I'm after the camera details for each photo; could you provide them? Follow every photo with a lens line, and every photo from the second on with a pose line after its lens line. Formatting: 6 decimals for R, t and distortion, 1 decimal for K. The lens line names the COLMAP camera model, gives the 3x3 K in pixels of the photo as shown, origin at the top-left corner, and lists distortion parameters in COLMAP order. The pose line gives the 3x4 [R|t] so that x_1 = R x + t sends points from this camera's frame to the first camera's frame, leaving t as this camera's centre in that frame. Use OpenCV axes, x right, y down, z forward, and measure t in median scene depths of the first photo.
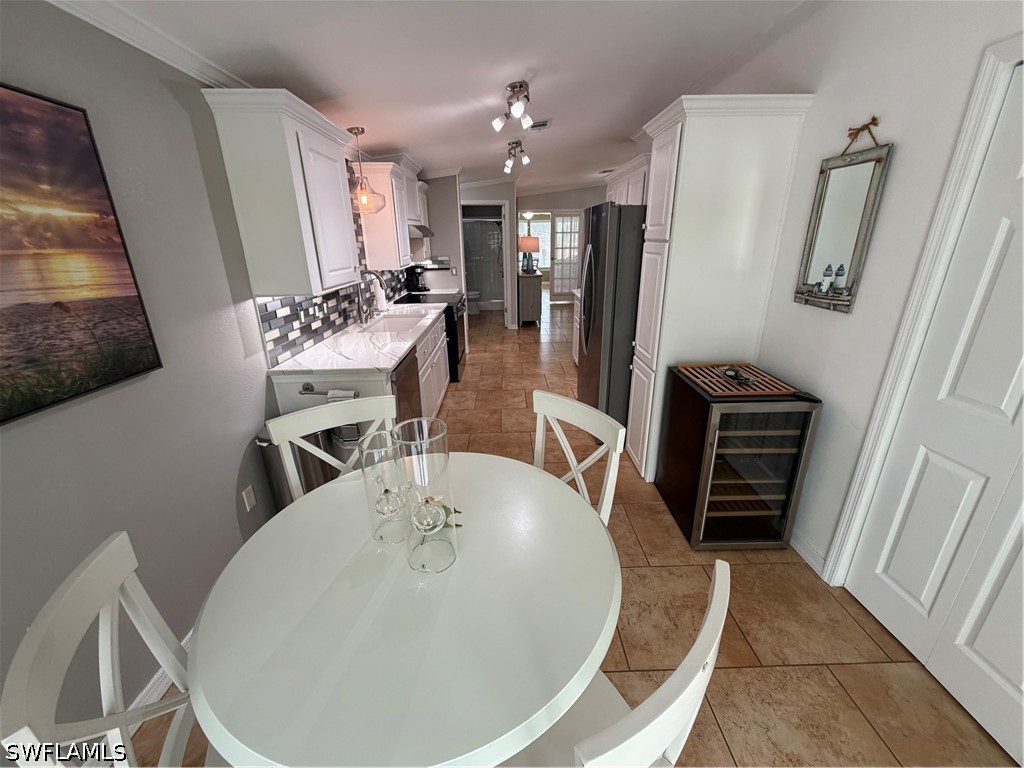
lens RADIAL K [[406.9, 0, 513.9], [0, 406.9, 383.4], [0, 0, 1]] dist [0.000706, -0.000085]
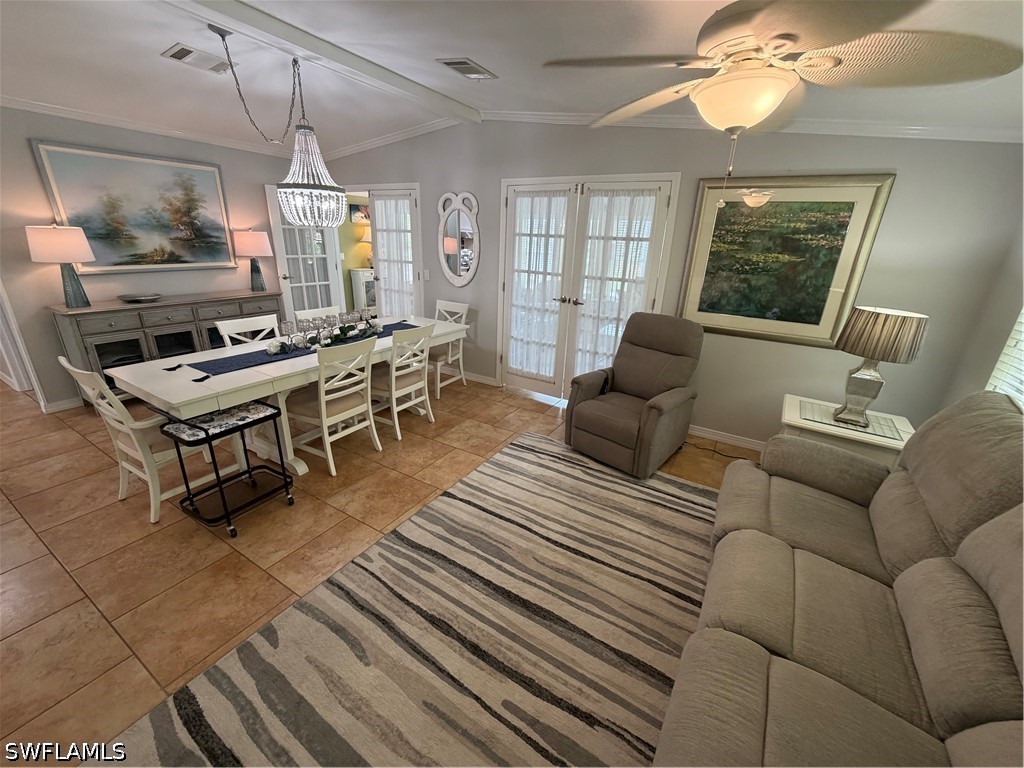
lens RADIAL K [[406.9, 0, 513.9], [0, 406.9, 383.4], [0, 0, 1]] dist [0.000706, -0.000085]
pose [[0.845633, 0.226343, -0.483399, 2.221318], [-0.228694, 0.971942, 0.055029, -1.008577], [0.482291, 0.064016, 0.873669, 2.607370]]
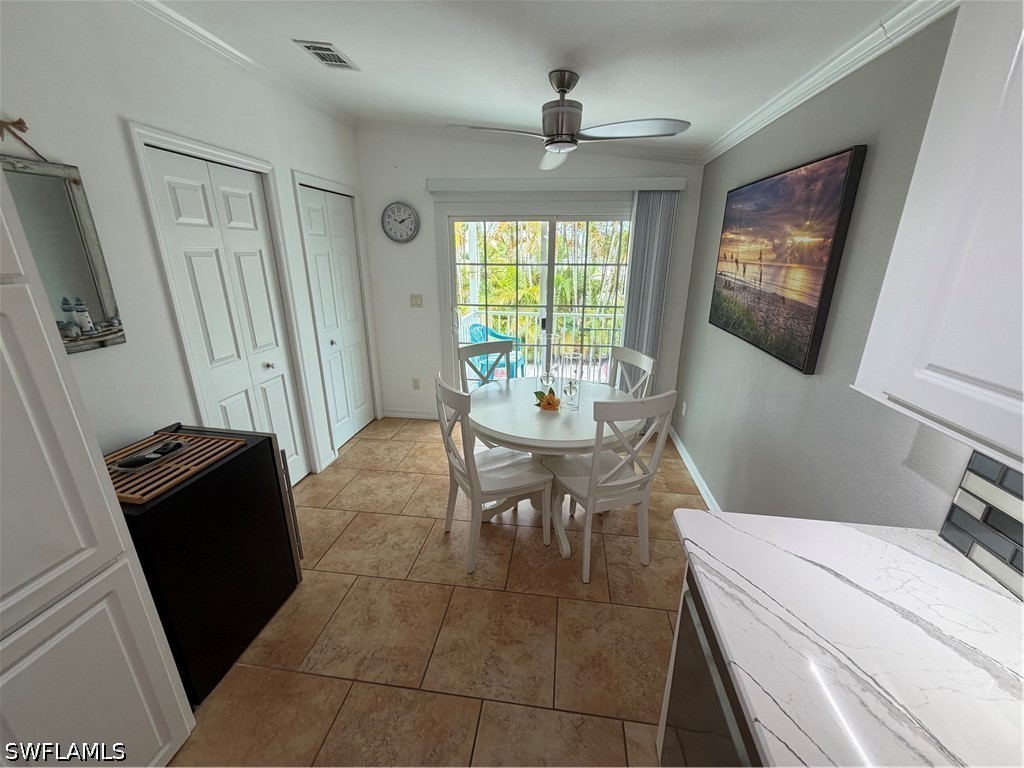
lens RADIAL K [[406.9, 0, 513.9], [0, 406.9, 383.4], [0, 0, 1]] dist [0.000706, -0.000085]
pose [[-0.988220, -0.038887, 0.148019, -0.163209], [0.059808, 0.792140, 0.607402, -0.466551], [-0.140872, 0.609100, -0.780482, 1.262209]]
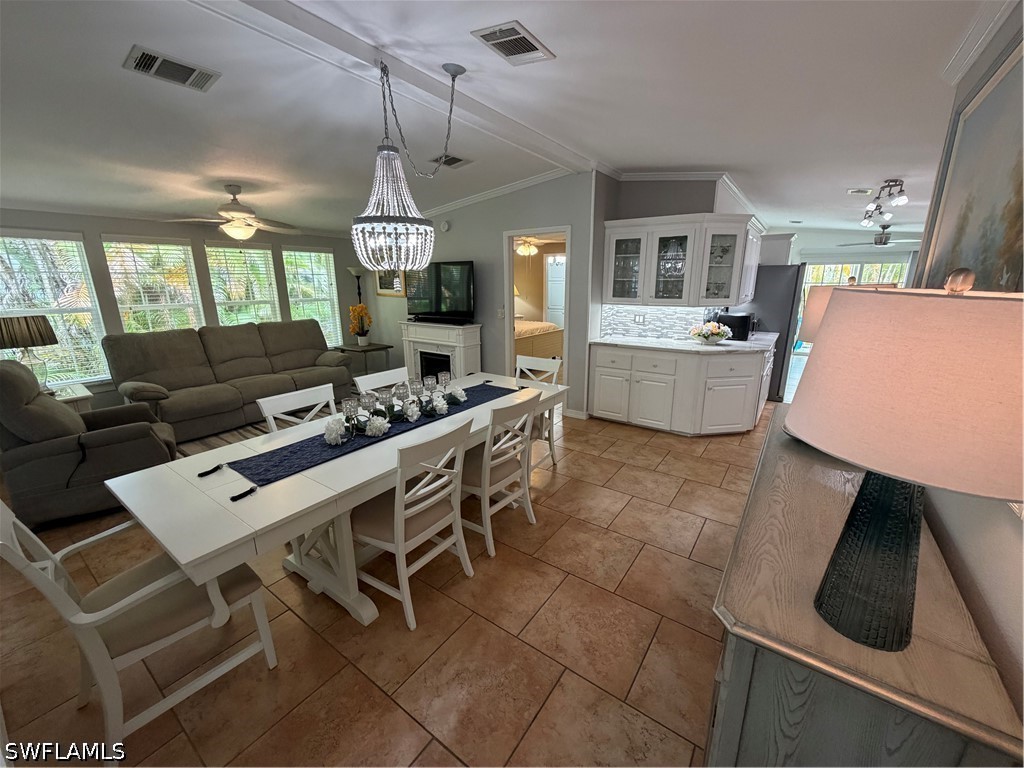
lens RADIAL K [[408.2, 0, 513.1], [0, 408.2, 381.4], [0, 0, 1]] dist [-0.000824, -0.000044]
pose [[-0.801605, -0.124565, 0.584733, 0.158507], [0.219668, 0.848274, 0.481848, -1.453443], [-0.556035, 0.514699, -0.652618, 4.001527]]
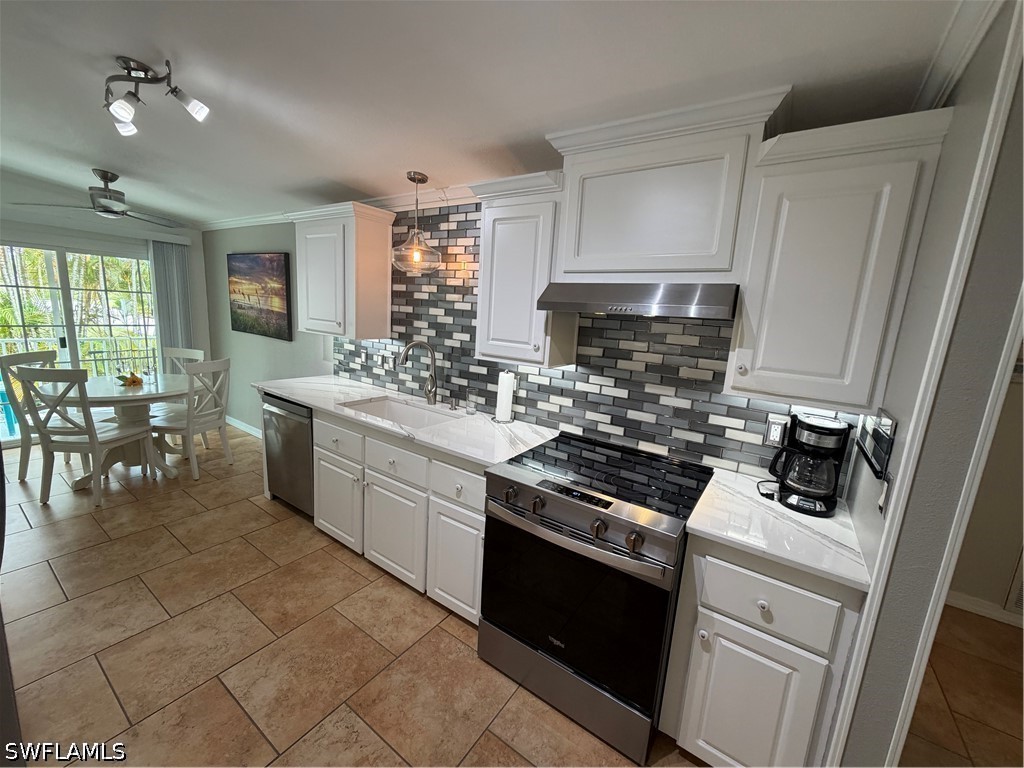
lens RADIAL K [[406.9, 0, 513.9], [0, 406.9, 383.4], [0, 0, 1]] dist [0.000706, -0.000085]
pose [[-0.581792, 0.122596, -0.804045, 0.262451], [-0.326409, 0.870279, 0.368878, -0.782005], [0.744967, 0.477058, -0.466305, 2.164002]]
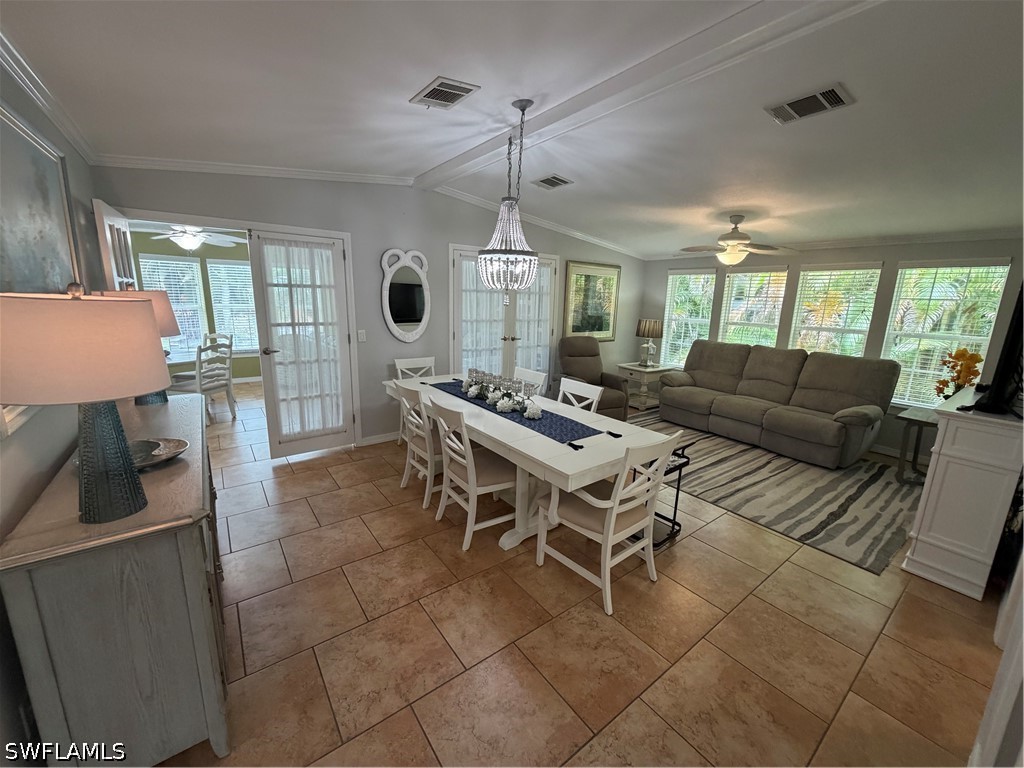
lens RADIAL K [[406.9, 0, 513.9], [0, 406.9, 383.4], [0, 0, 1]] dist [0.000706, -0.000085]
pose [[0.810471, -0.085320, 0.579532, 0.247065], [0.160238, 0.983892, -0.079242, -0.876765], [-0.563436, 0.157086, 0.811088, 2.376923]]
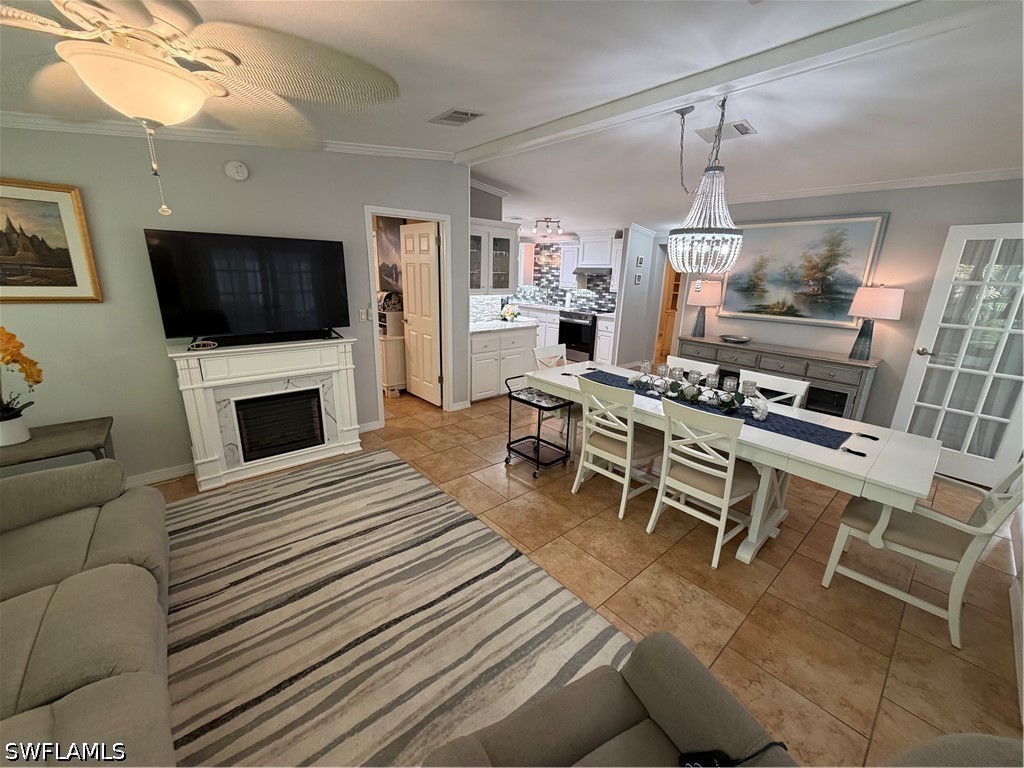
lens RADIAL K [[406.9, 0, 513.9], [0, 406.9, 383.4], [0, 0, 1]] dist [0.000706, -0.000085]
pose [[-0.765538, 0.167929, -0.621089, 2.148059], [-0.234229, 0.826351, 0.512133, -1.476026], [0.599240, 0.537534, -0.593270, 3.904298]]
